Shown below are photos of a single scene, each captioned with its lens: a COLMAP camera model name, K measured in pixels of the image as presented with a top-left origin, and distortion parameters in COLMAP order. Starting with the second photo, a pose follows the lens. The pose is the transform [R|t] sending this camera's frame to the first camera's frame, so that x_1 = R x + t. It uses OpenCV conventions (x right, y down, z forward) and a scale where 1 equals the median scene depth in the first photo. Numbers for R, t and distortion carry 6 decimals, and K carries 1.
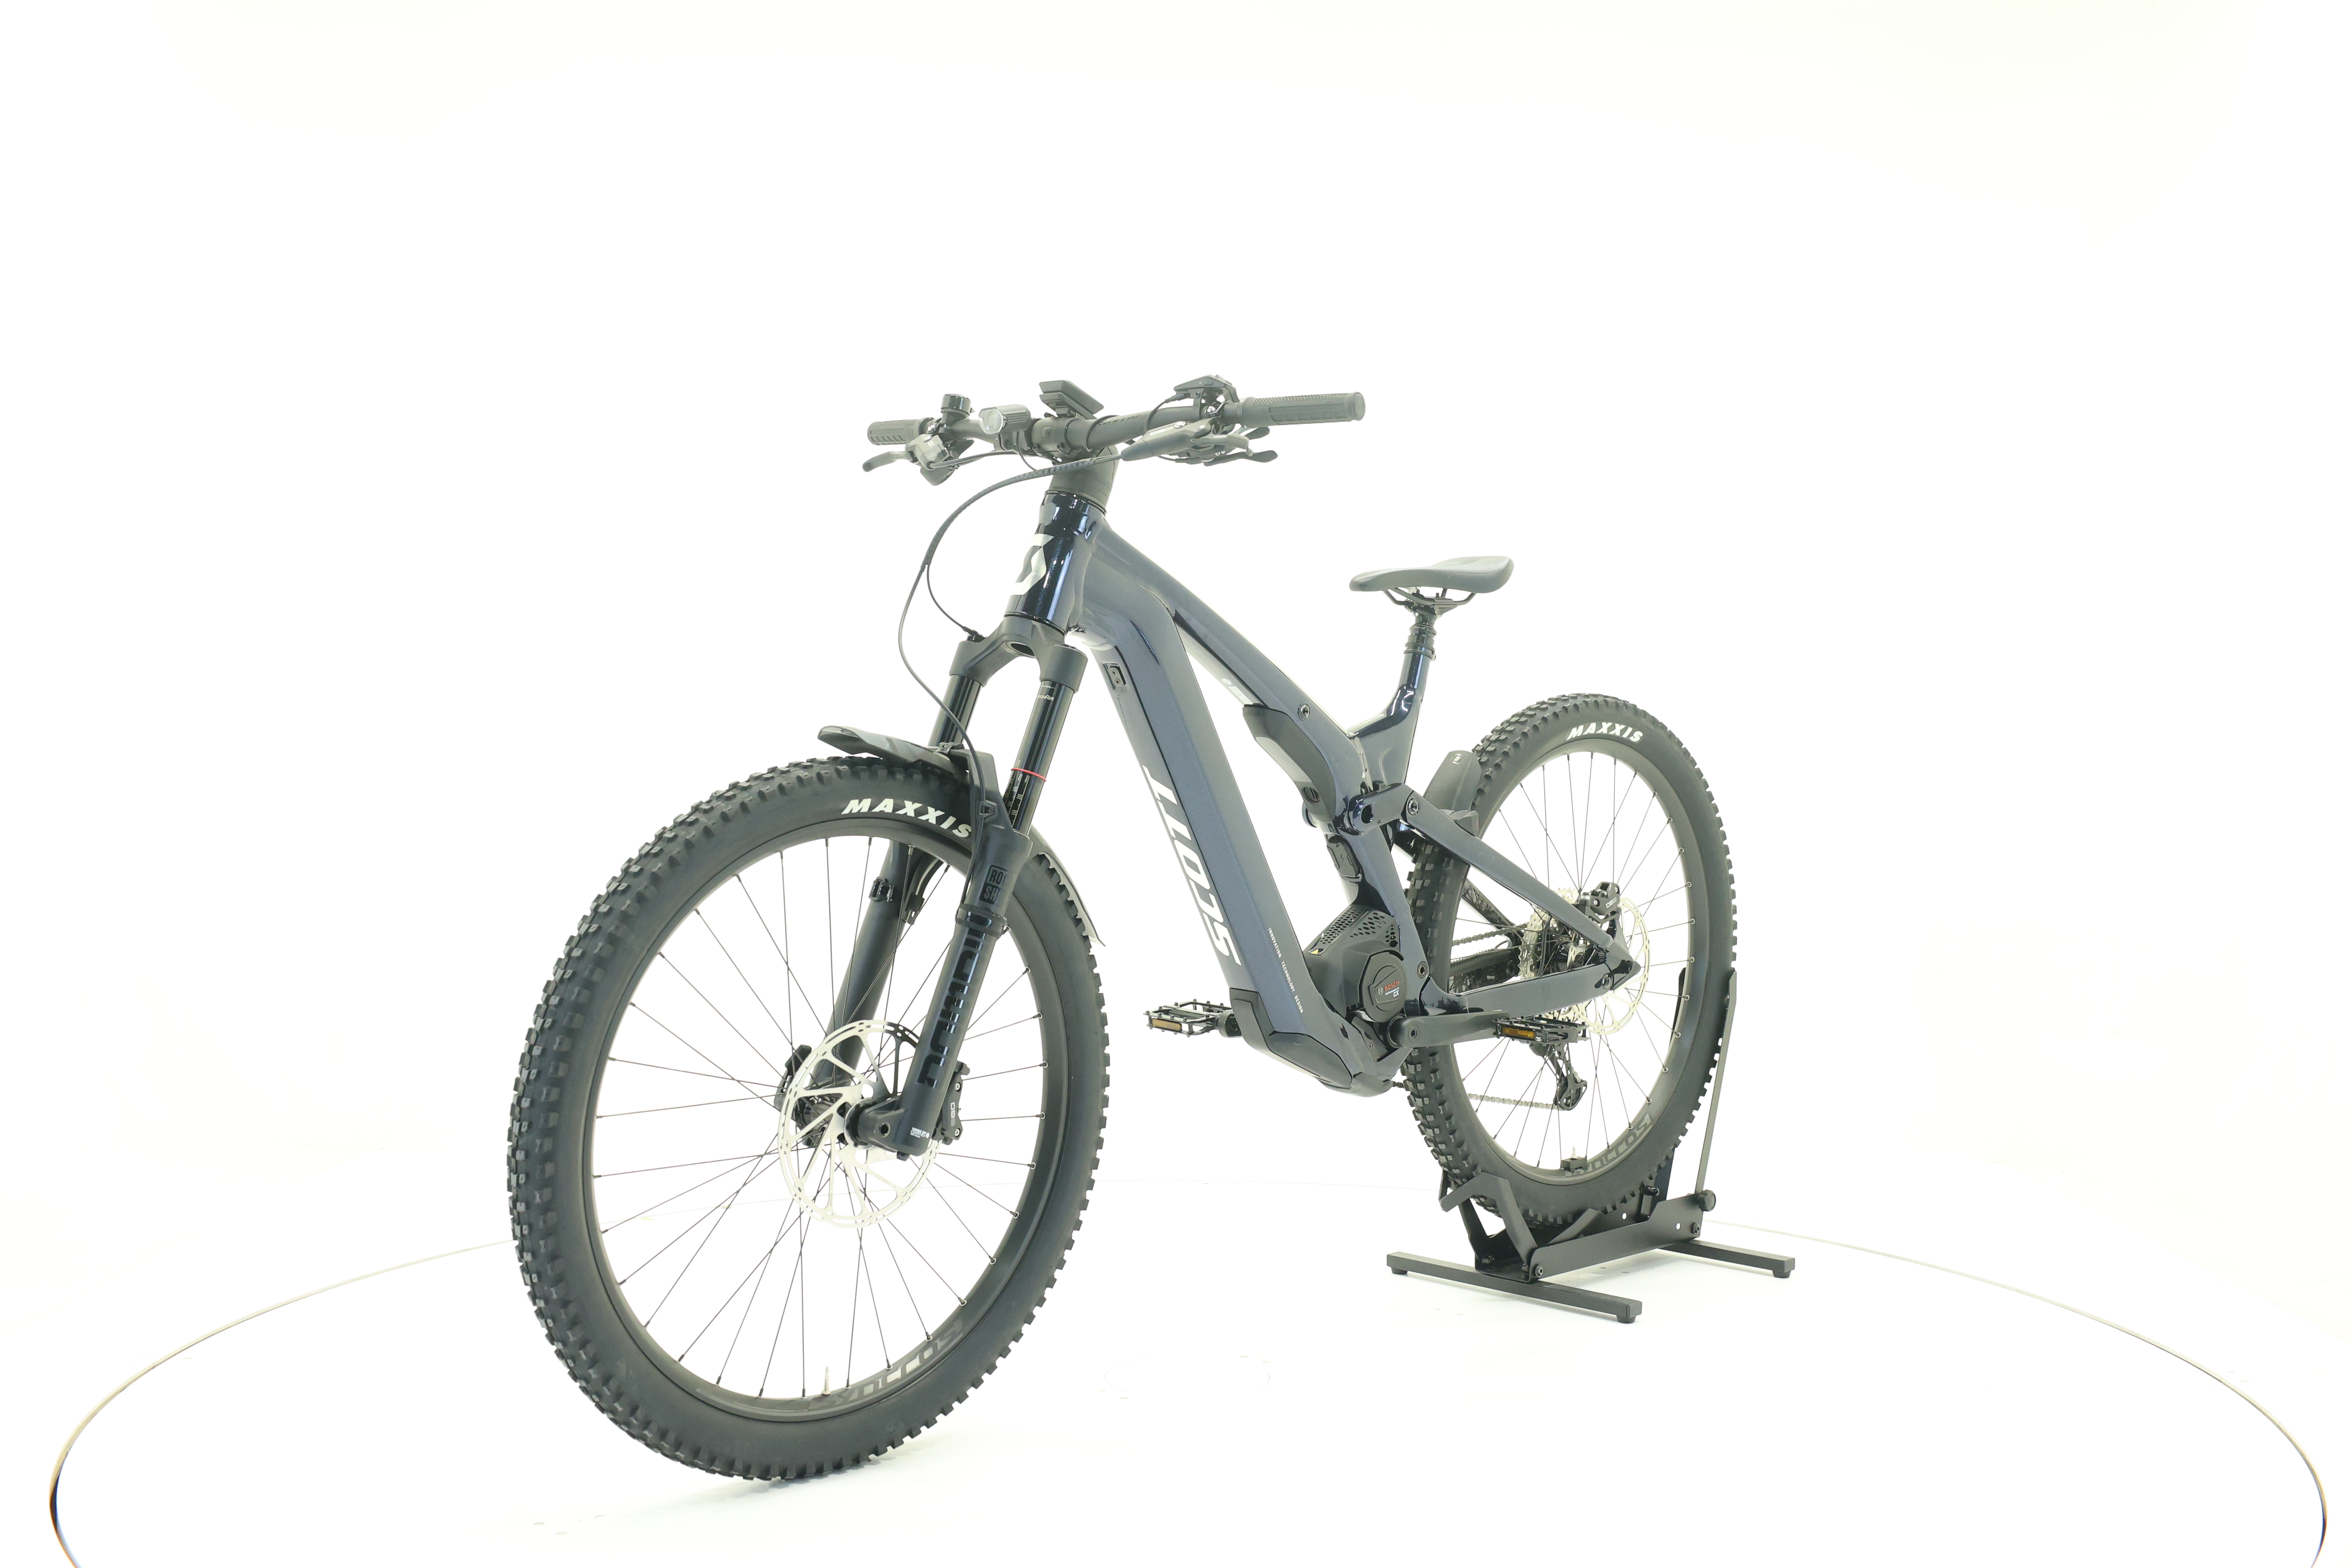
lens RADIAL K [[2474.2, 0, 1176.0], [0, 2474.2, 784.0], [0, 0, 1]] dist [-0.009933, -0.014096]
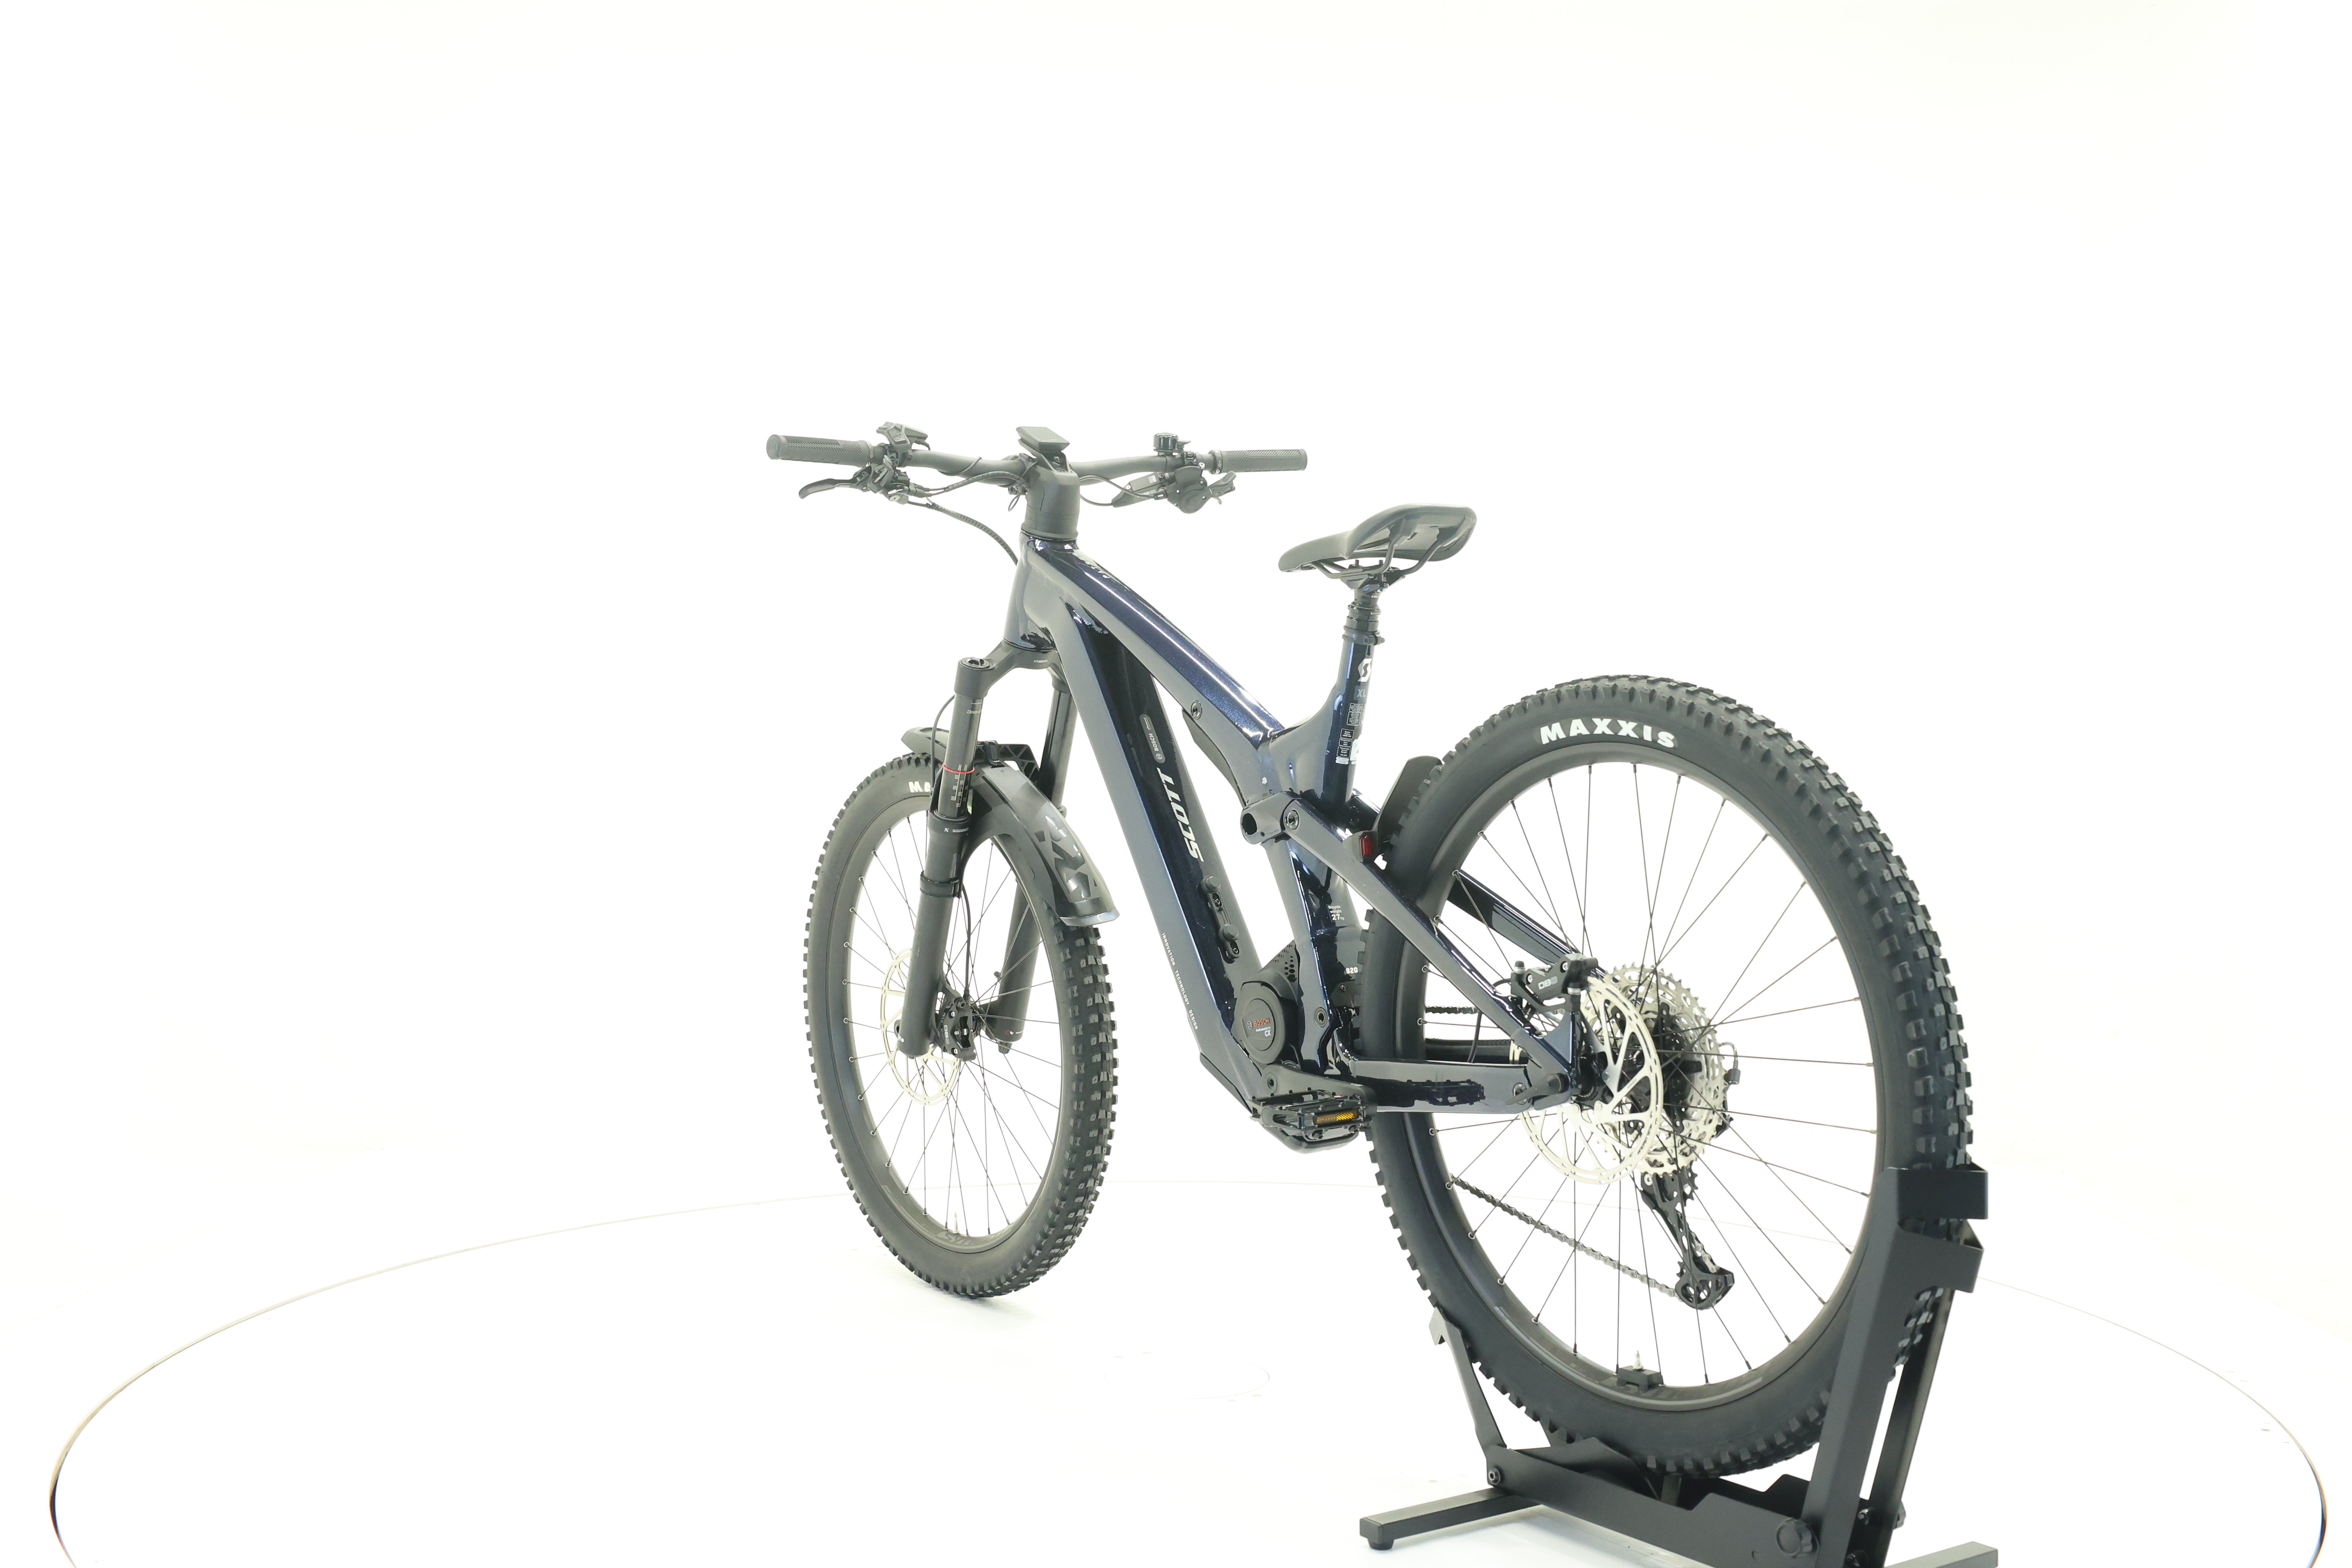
lens RADIAL K [[2474.2, 0, 1176.0], [0, 2474.2, 784.0], [0, 0, 1]] dist [-0.009933, -0.014096]
pose [[-0.162235, 0.011976, -0.986679, 0.954342], [-0.032358, 0.999324, 0.017450, -0.016730], [0.986221, 0.034758, -0.161738, 1.111533]]
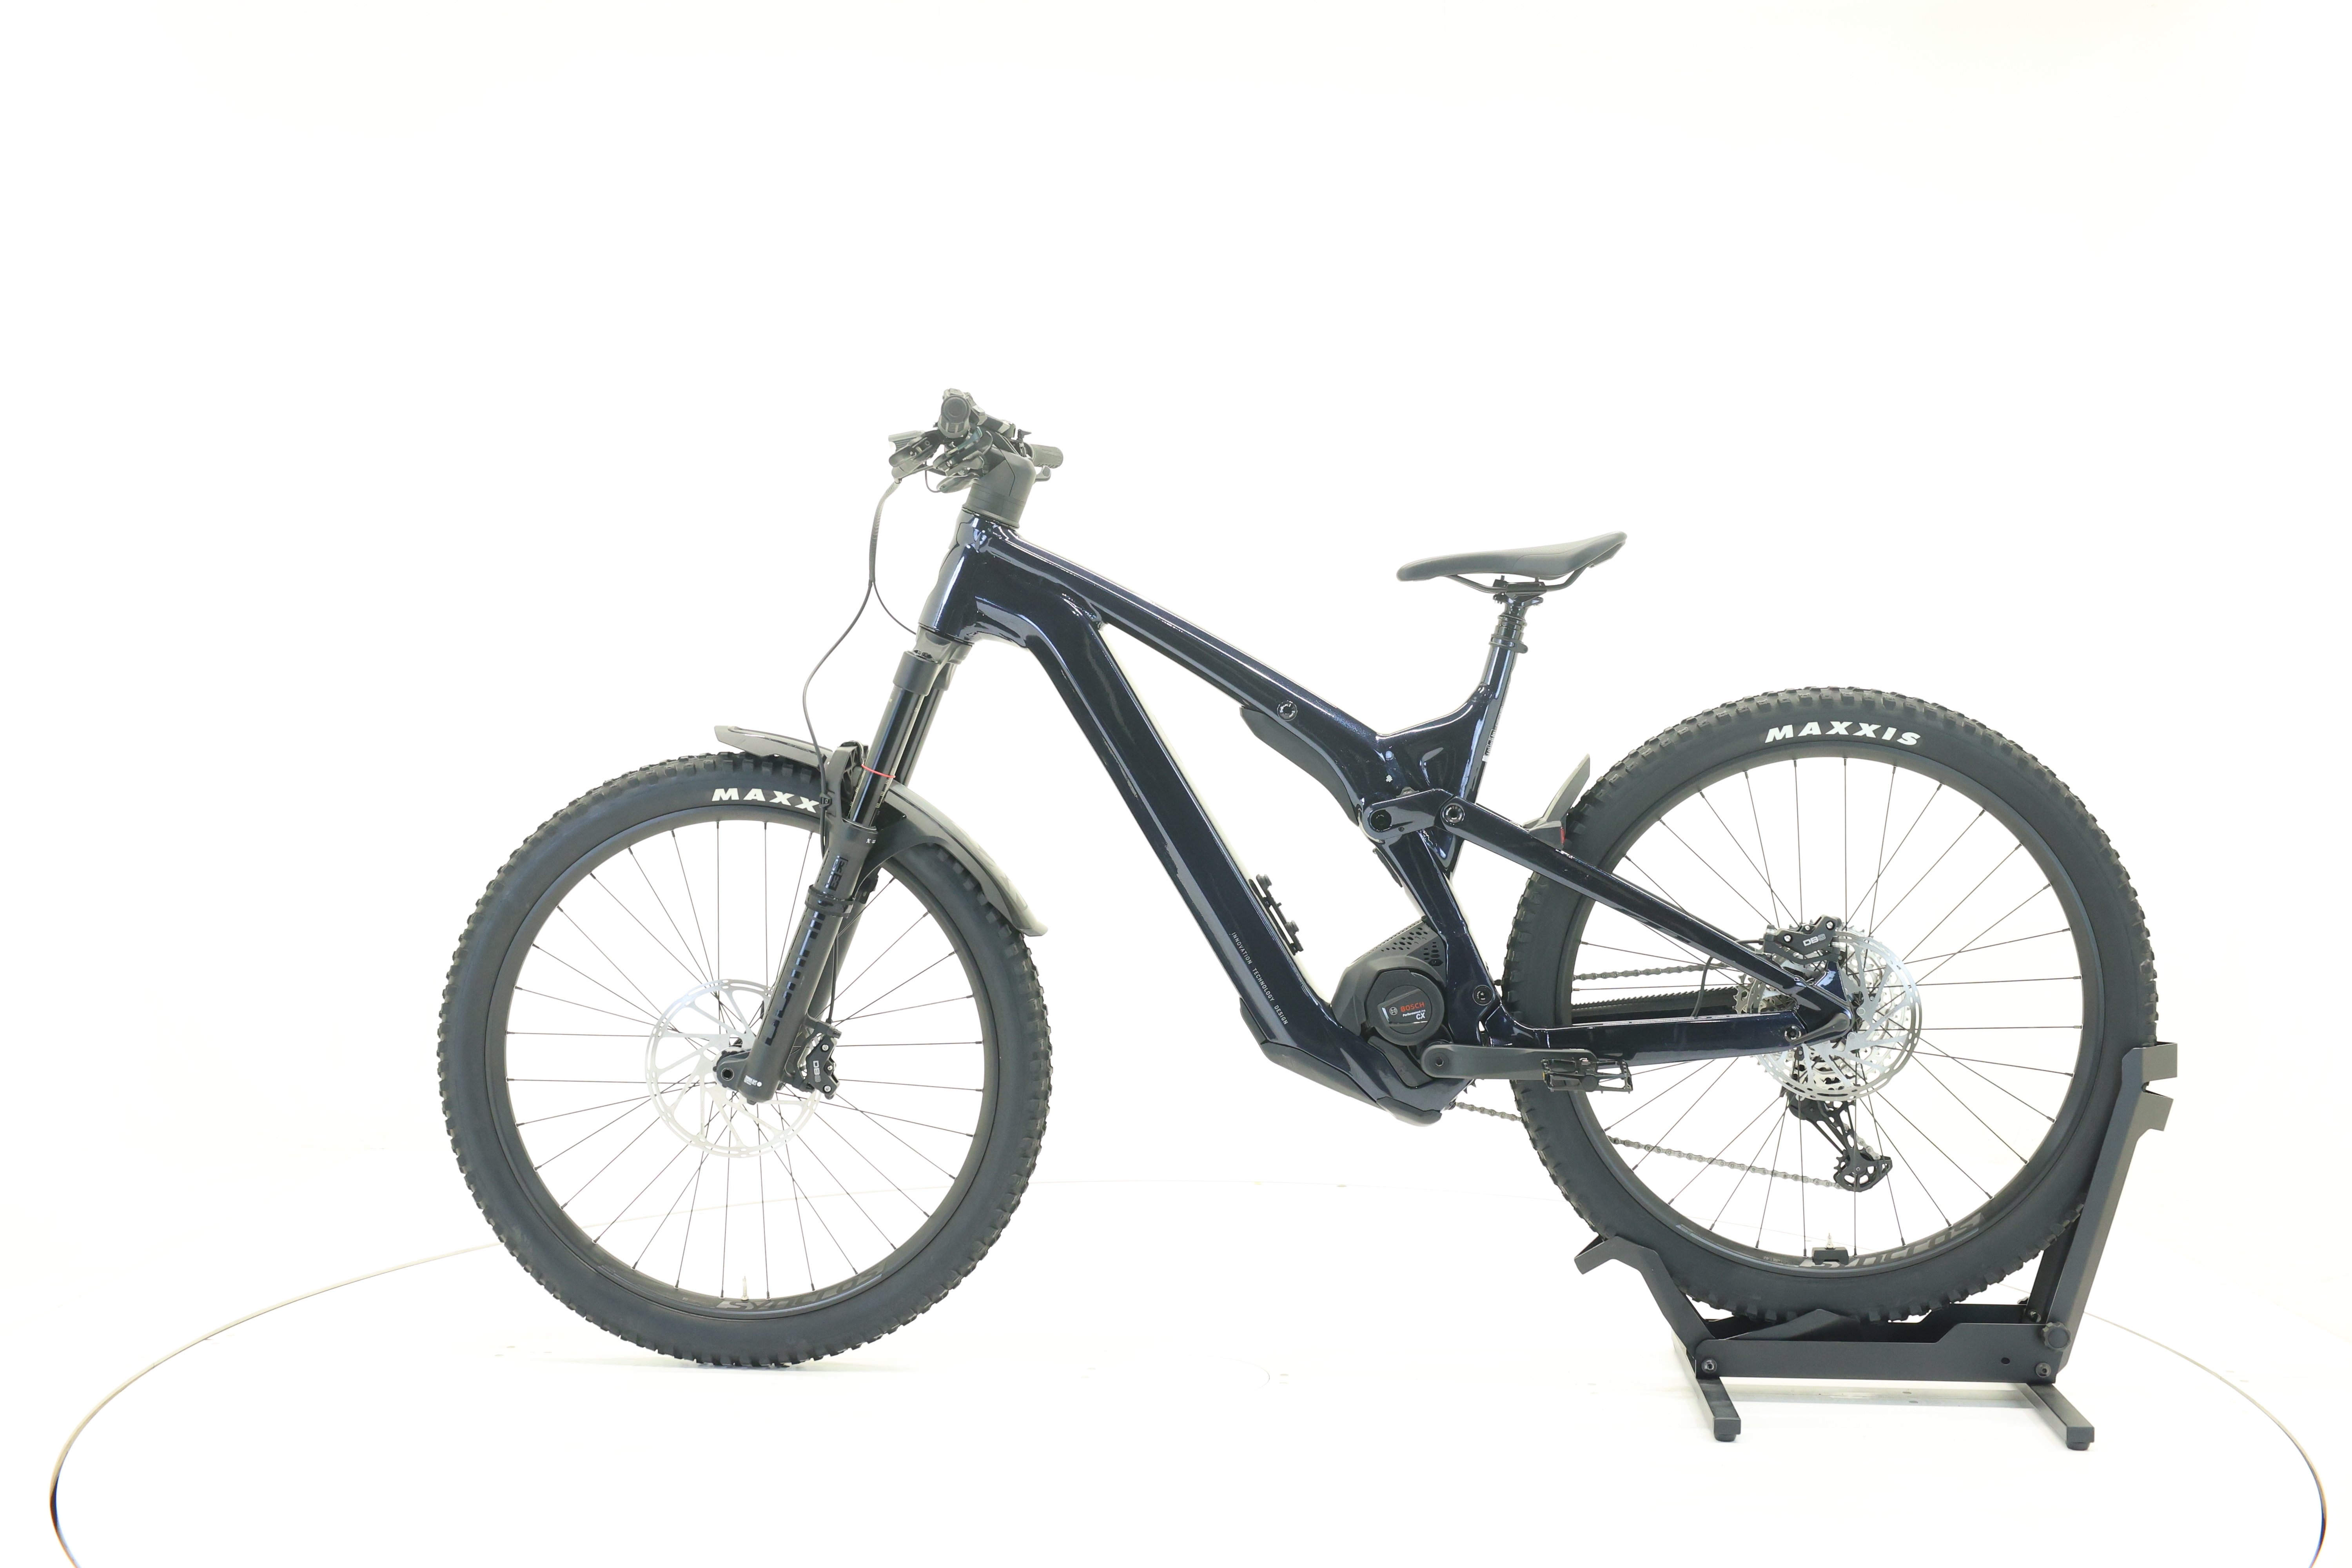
lens RADIAL K [[2474.2, 0, 1176.0], [0, 2474.2, 784.0], [0, 0, 1]] dist [-0.009933, -0.014096]
pose [[0.648636, 0.011991, -0.761004, 0.734330], [-0.018546, 0.999828, -0.000053, 0.000075], [0.760873, 0.014148, 0.648747, 0.332128]]
